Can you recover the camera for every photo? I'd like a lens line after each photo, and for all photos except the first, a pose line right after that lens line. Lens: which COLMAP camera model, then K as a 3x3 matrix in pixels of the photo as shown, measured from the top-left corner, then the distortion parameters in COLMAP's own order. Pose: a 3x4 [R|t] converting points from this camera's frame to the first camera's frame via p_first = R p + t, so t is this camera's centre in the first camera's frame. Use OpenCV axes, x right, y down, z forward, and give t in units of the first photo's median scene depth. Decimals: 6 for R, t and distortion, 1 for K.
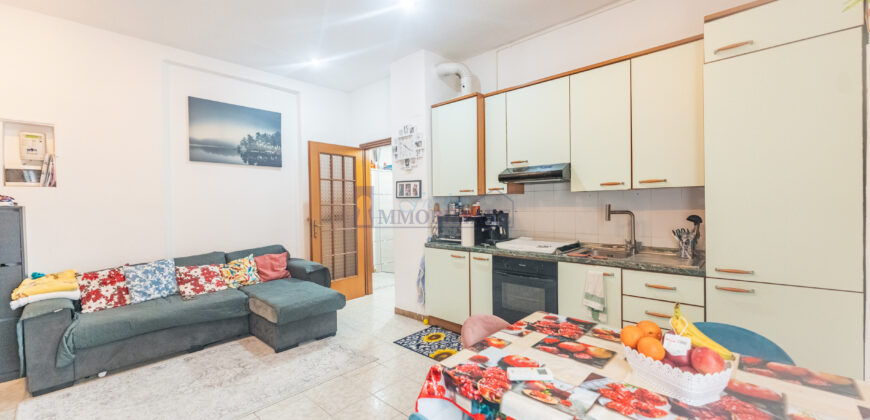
lens RADIAL K [[345.6, 0, 435.5], [0, 345.6, 211.0], [0, 0, 1]] dist [-0.000873, -0.000232]
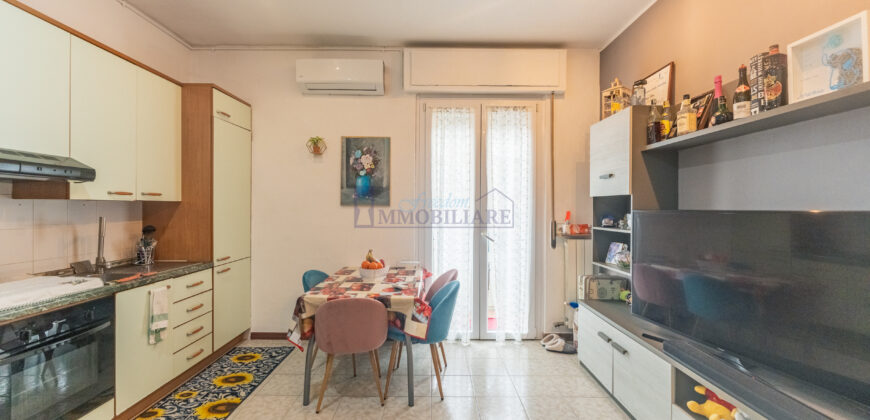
lens RADIAL K [[345.6, 0, 433.4], [0, 345.6, 209.5], [0, 0, 1]] dist [-0.000873, -0.000232]
pose [[-0.688730, 0.011987, 0.724919, -0.528457], [0.023008, 0.999721, 0.005328, -0.018494], [-0.724653, 0.020349, -0.688813, 0.809837]]
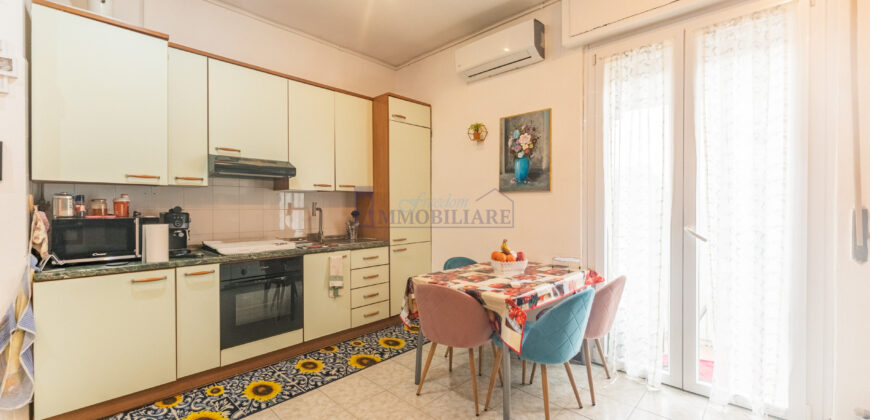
lens RADIAL K [[345.6, 0, 433.2], [0, 345.6, 210.1], [0, 0, 1]] dist [-0.000873, -0.000232]
pose [[0.010049, 0.006765, 0.999927, -0.556370], [0.023748, 0.999693, -0.007002, 0.021038], [-0.999667, 0.023817, 0.009885, 0.472583]]
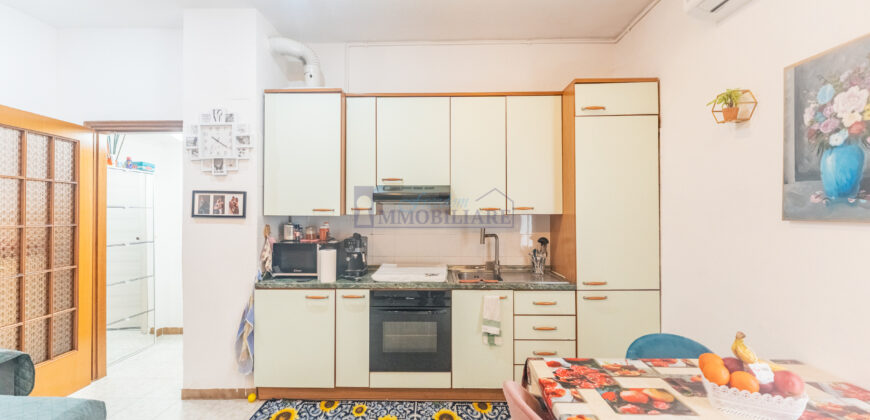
lens RADIAL K [[345.6, 0, 434.0], [0, 345.6, 209.9], [0, 0, 1]] dist [-0.000873, -0.000232]
pose [[0.741261, 0.021188, 0.670882, -0.254143], [0.003382, 0.999371, -0.035299, -0.031023], [-0.671208, 0.028435, 0.740723, 0.263596]]
